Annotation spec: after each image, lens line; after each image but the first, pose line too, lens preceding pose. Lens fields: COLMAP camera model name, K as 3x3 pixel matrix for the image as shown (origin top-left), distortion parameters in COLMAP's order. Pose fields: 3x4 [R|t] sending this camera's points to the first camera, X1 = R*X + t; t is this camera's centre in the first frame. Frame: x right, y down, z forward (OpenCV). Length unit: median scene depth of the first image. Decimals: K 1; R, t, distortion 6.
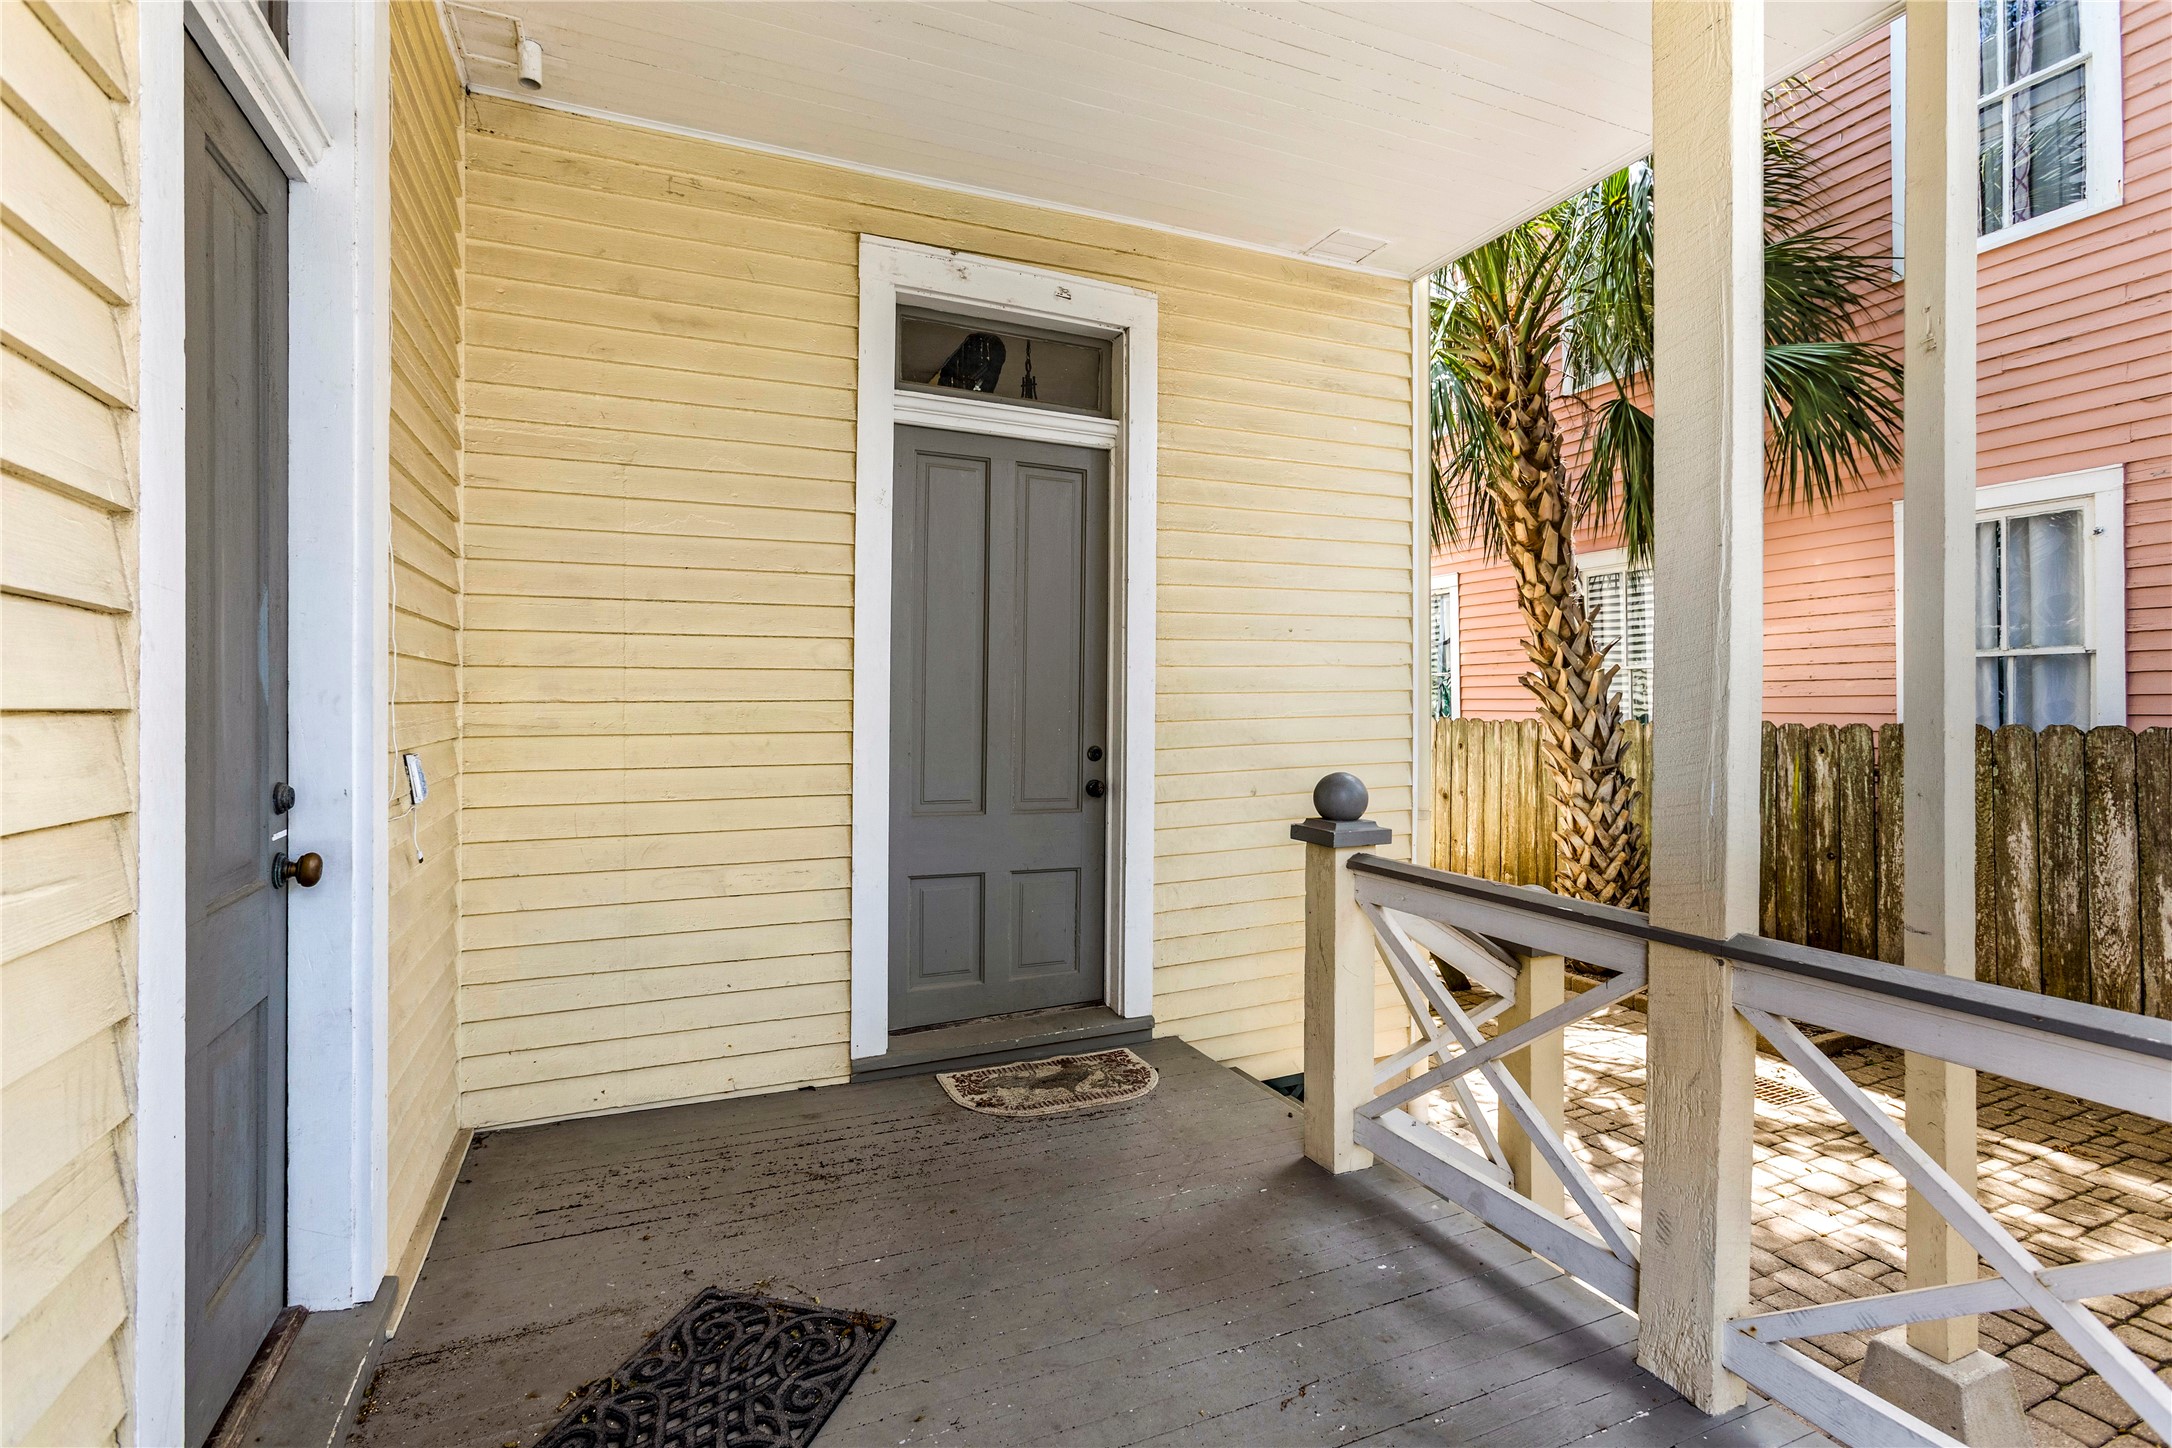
lens RADIAL K [[992.2, 0, 1091.0], [0, 992.2, 712.3], [0, 0, 1]] dist [0.000752, 0.001191]
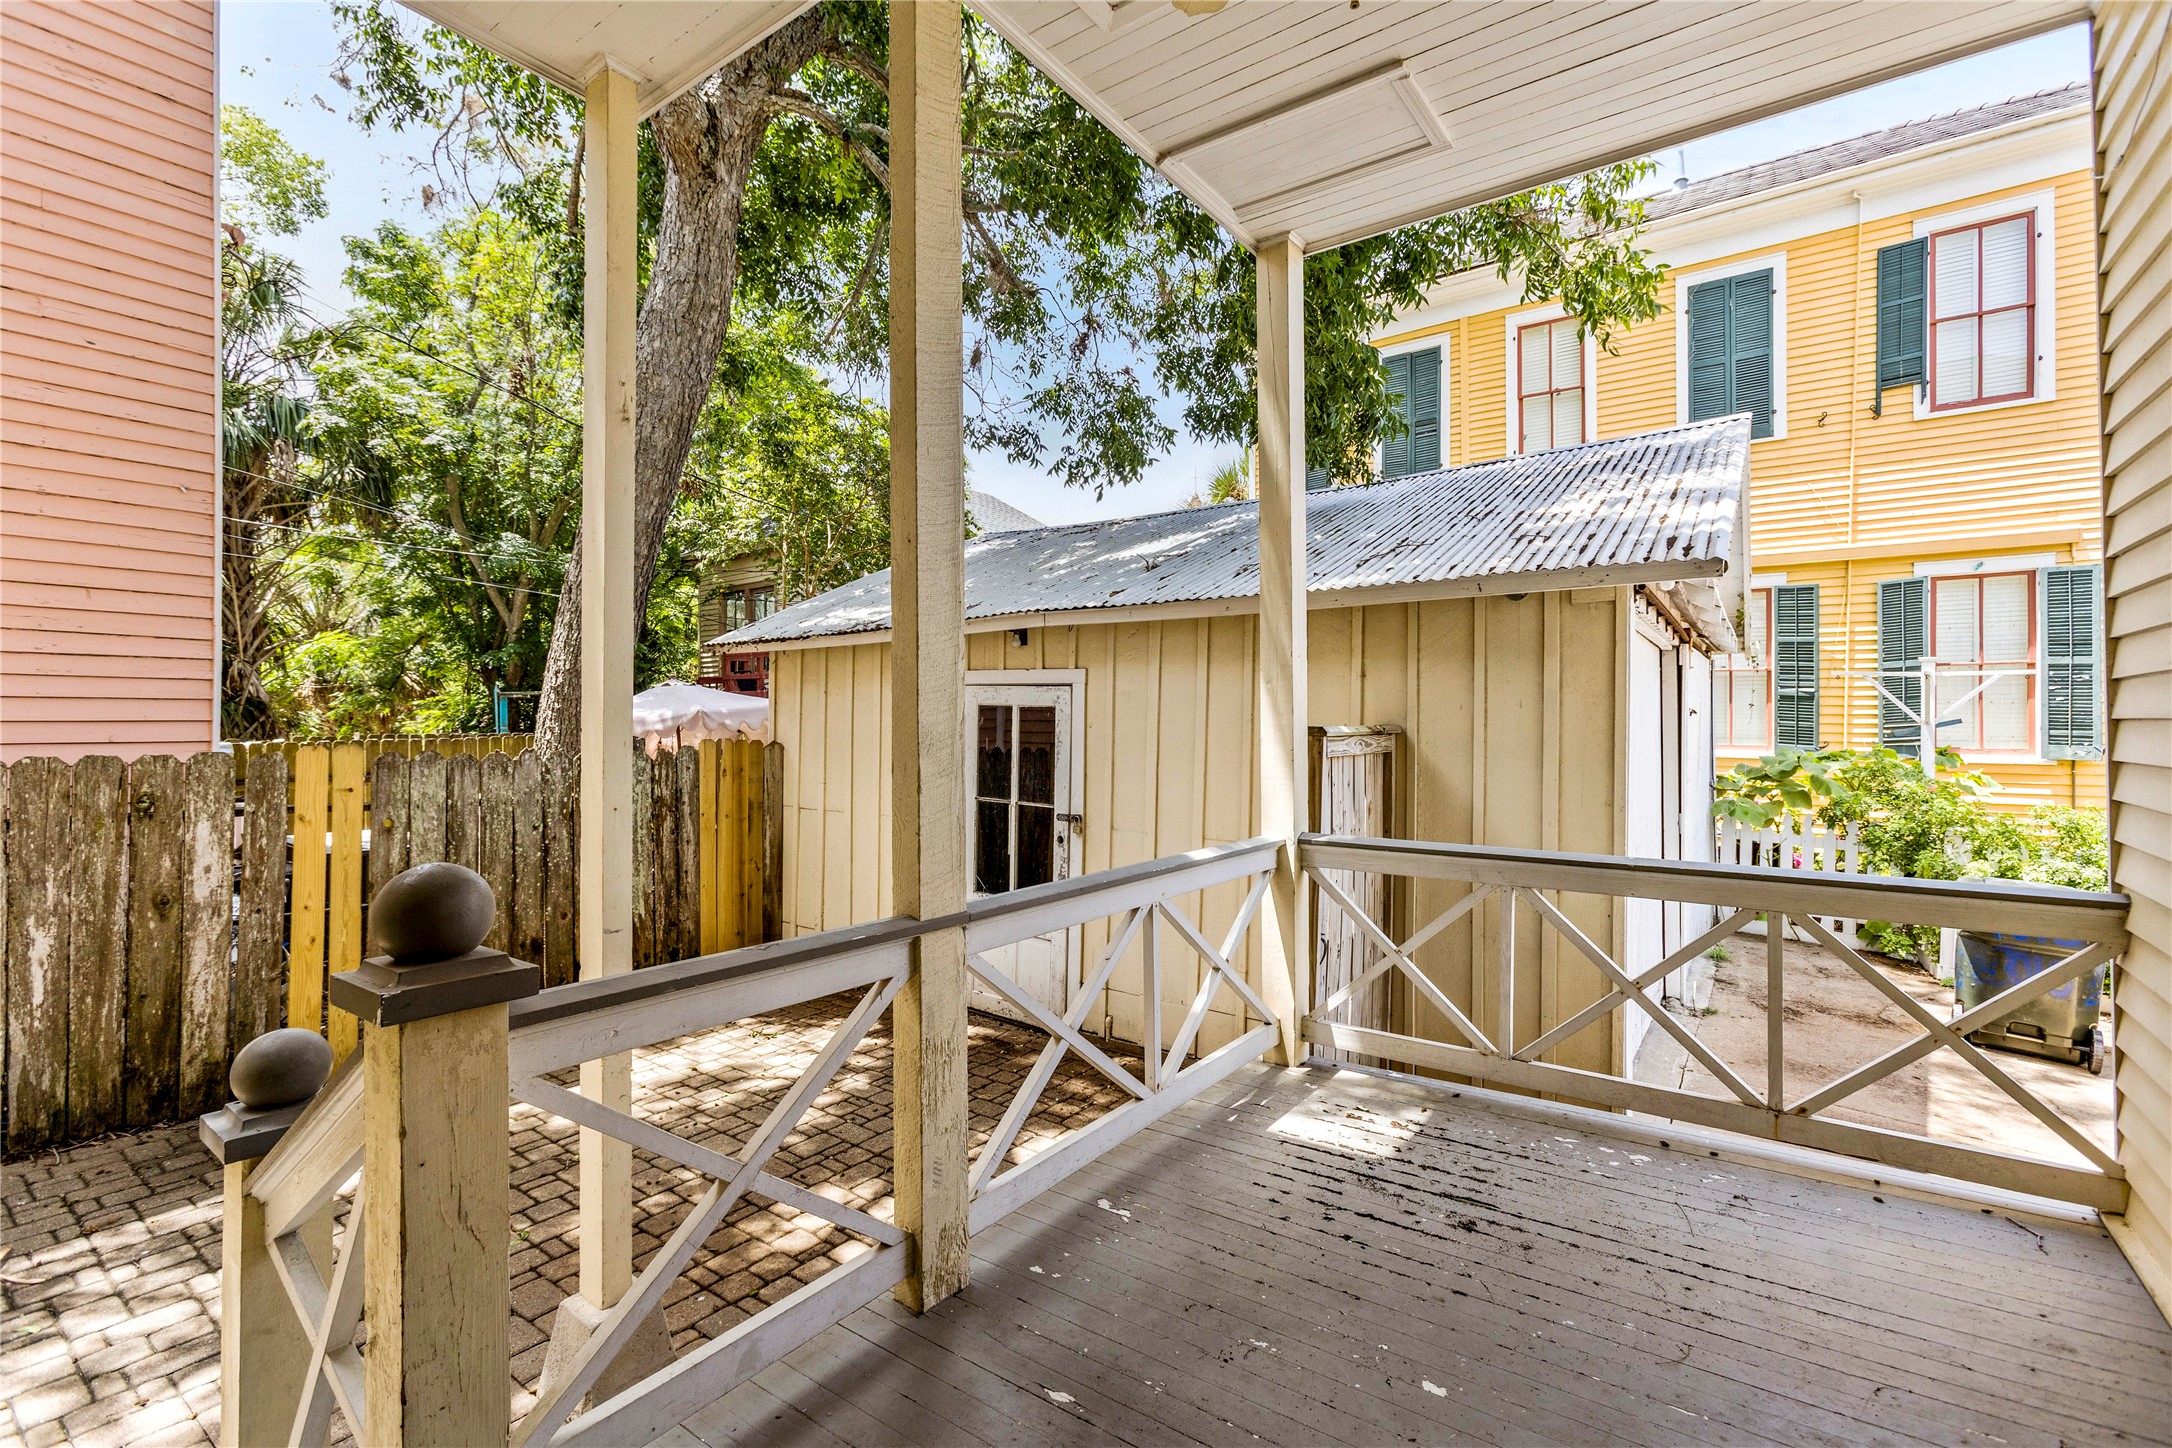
lens RADIAL K [[992.2, 0, 1092.8], [0, 992.2, 720.3], [0, 0, 1]] dist [0.000752, 0.001191]
pose [[-0.520157, 0.009022, 0.854023, -0.242487], [0.008012, 0.999952, -0.005684, -0.006389], [-0.854033, 0.003886, -0.520204, 0.655146]]
